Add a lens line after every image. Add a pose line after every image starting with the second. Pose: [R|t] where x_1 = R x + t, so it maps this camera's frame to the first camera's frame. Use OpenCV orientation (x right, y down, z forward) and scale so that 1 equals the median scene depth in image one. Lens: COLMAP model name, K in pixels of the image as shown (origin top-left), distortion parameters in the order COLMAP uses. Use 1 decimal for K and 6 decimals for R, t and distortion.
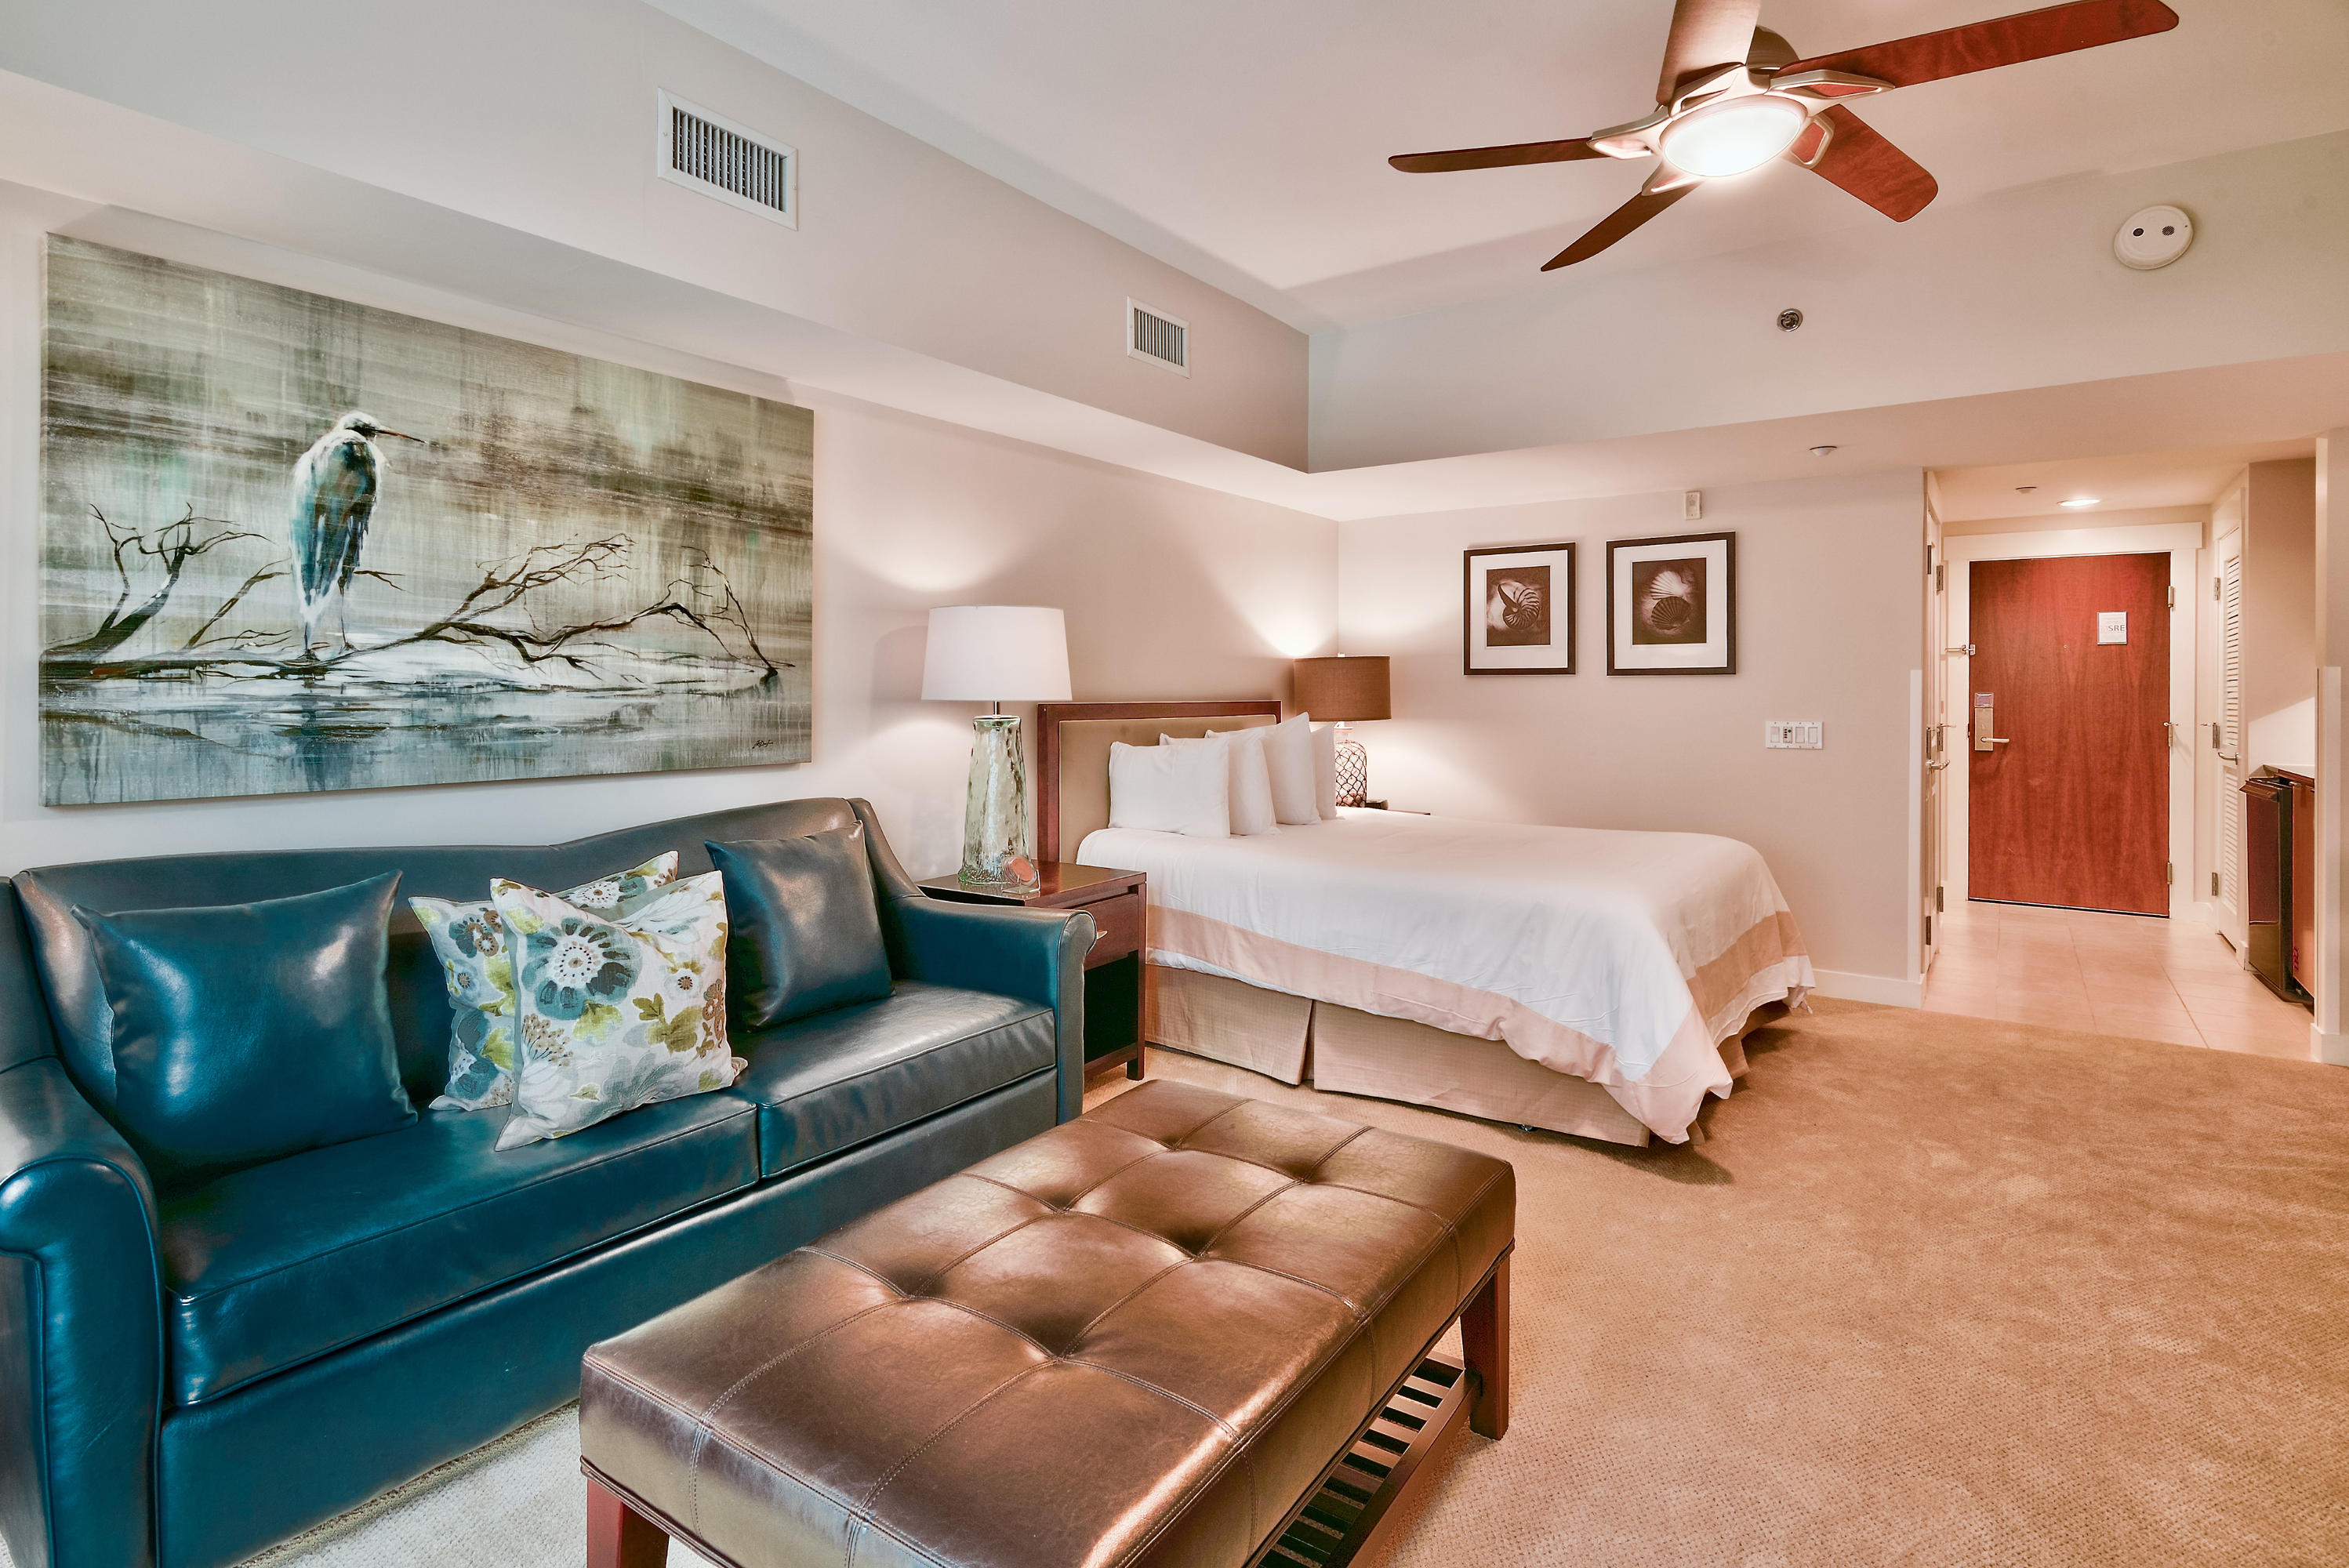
lens RADIAL K [[1166.4, 0, 1177.3], [0, 1166.4, 693.8], [0, 0, 1]] dist [-0.001511, -0.000637]
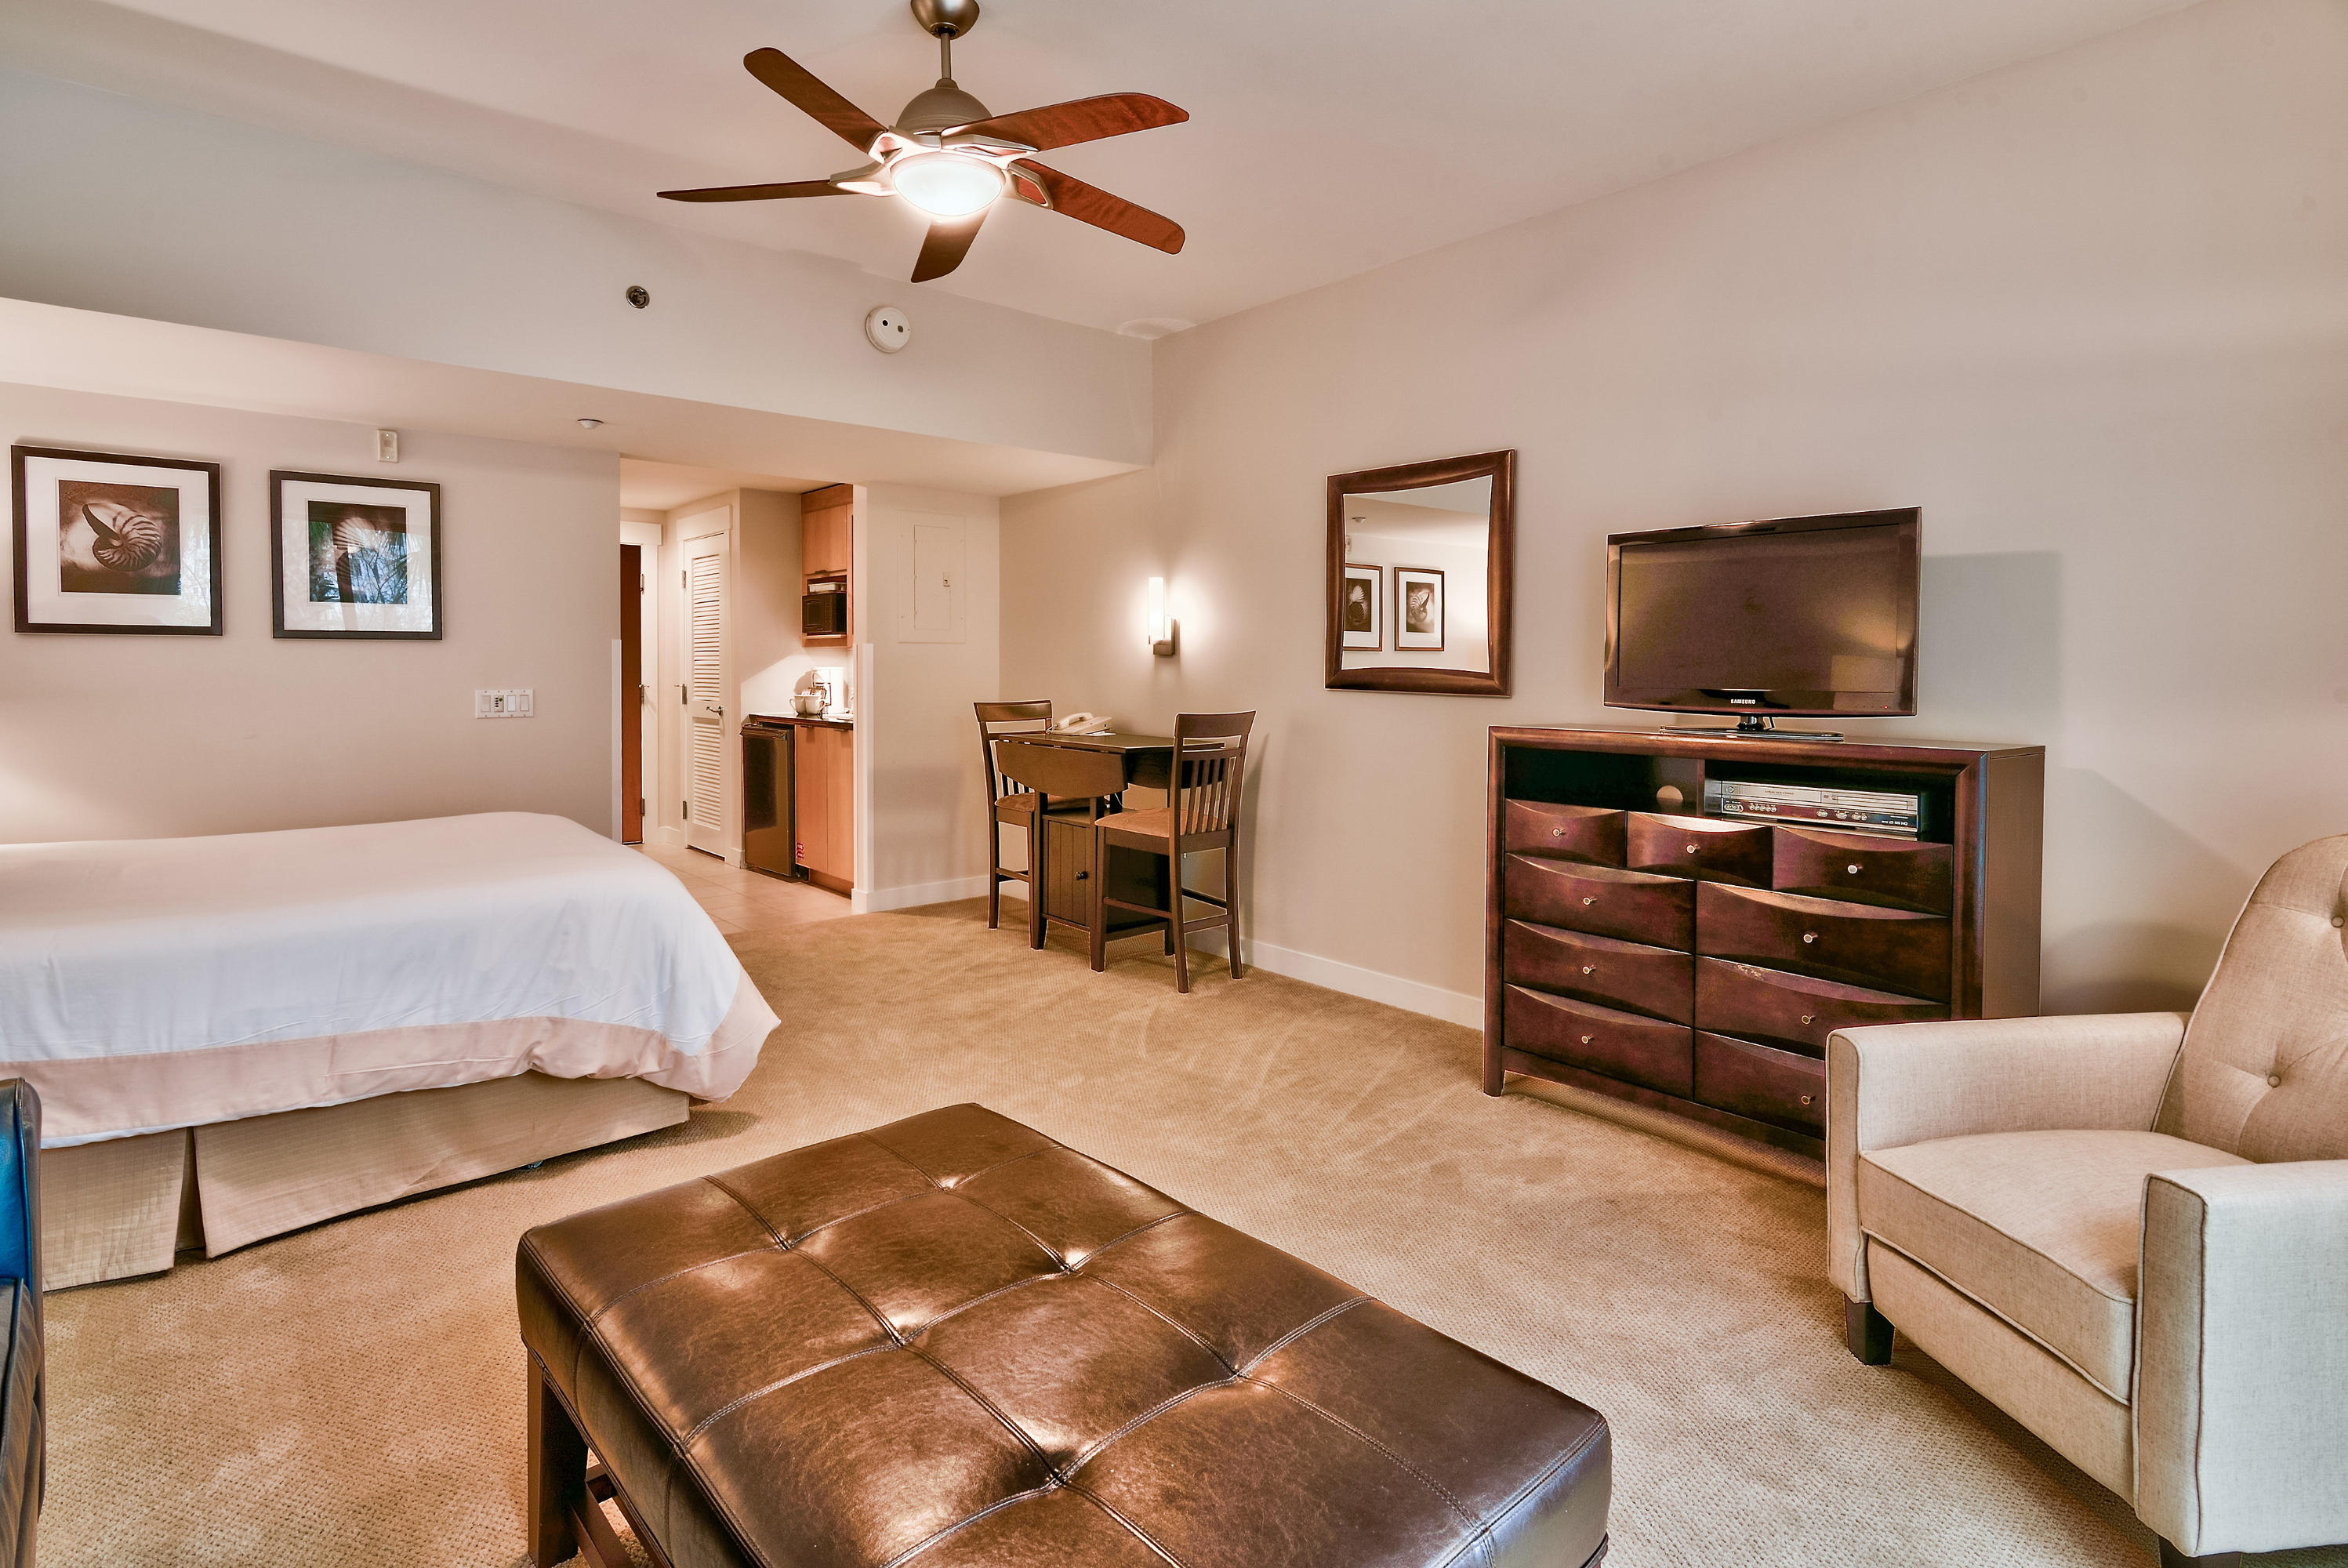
lens RADIAL K [[1166.0, 0, 1163.0], [0, 1166.0, 693.5], [0, 0, 1]] dist [-0.001511, -0.000637]
pose [[0.241522, -0.026012, 0.970047, -0.246803], [-0.002162, 0.999624, 0.027344, -0.000794], [-0.970393, -0.008702, 0.241375, 0.203002]]
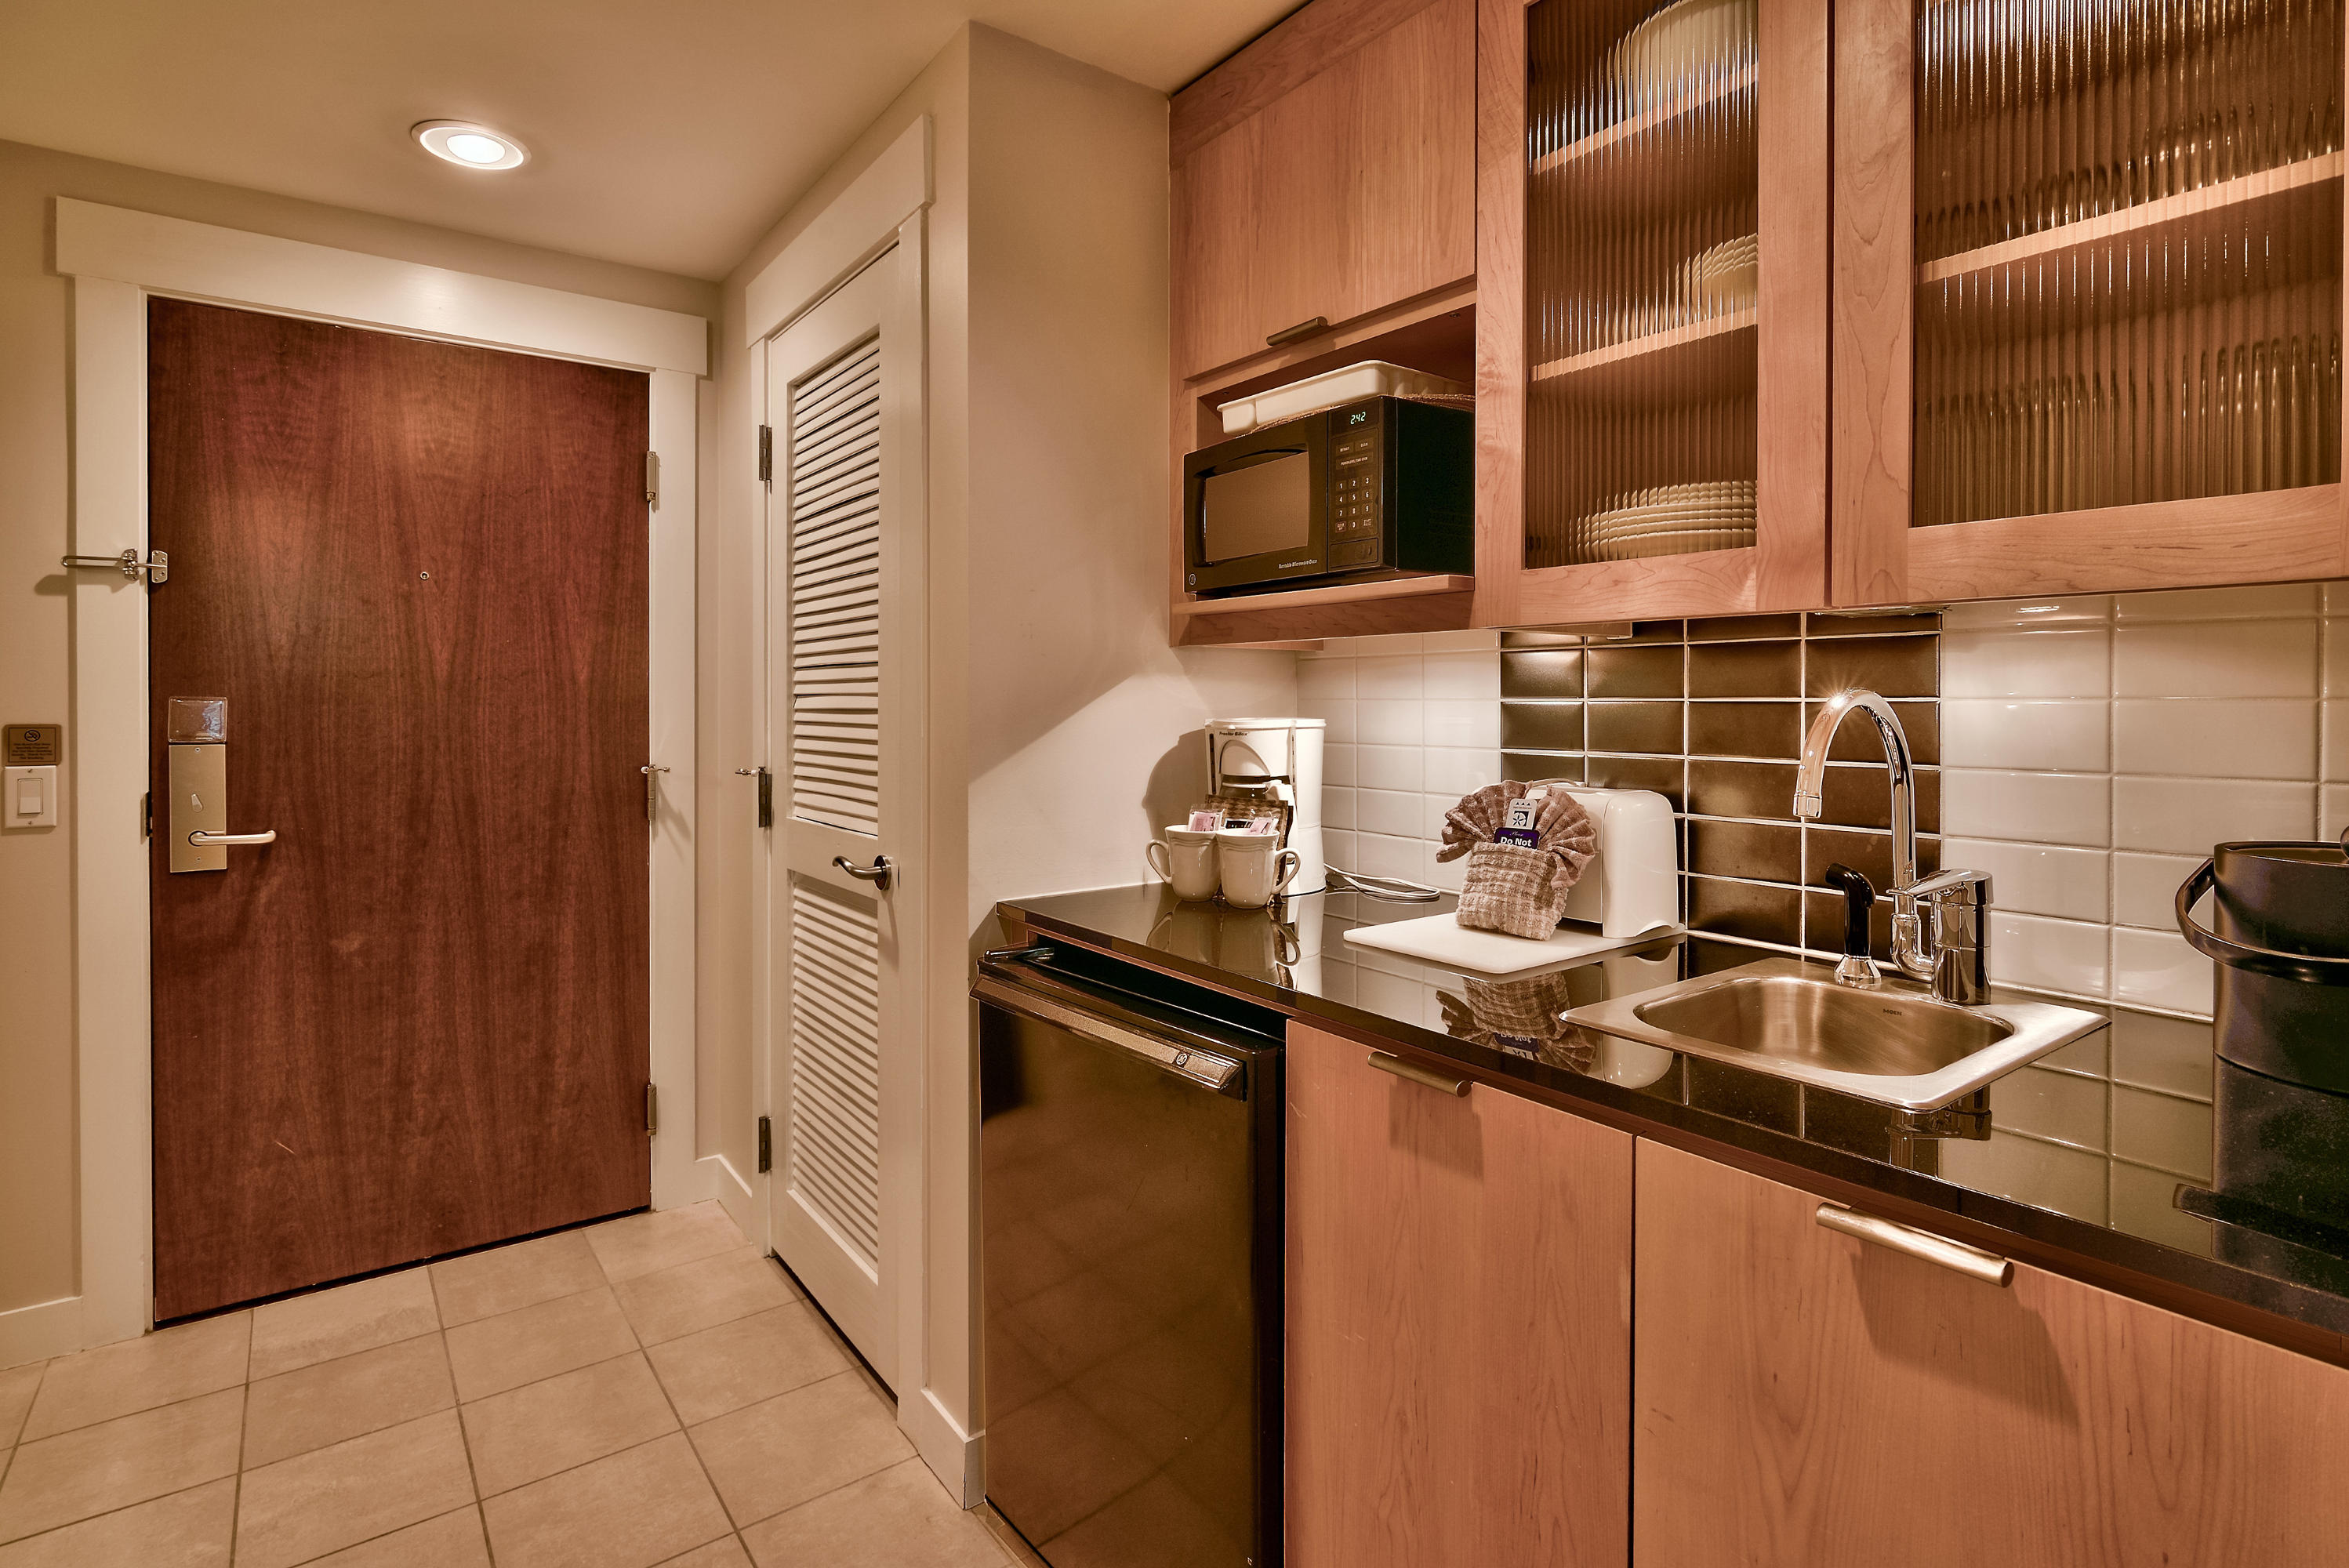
lens RADIAL K [[1166.4, 0, 1153.4], [0, 1166.4, 695.9], [0, 0, 1]] dist [-0.001511, -0.000637]
pose [[0.321827, -0.004868, 0.946786, 0.595246], [0.004269, 0.999984, 0.003691, -0.002335], [-0.946789, 0.002854, 0.321842, 0.811568]]
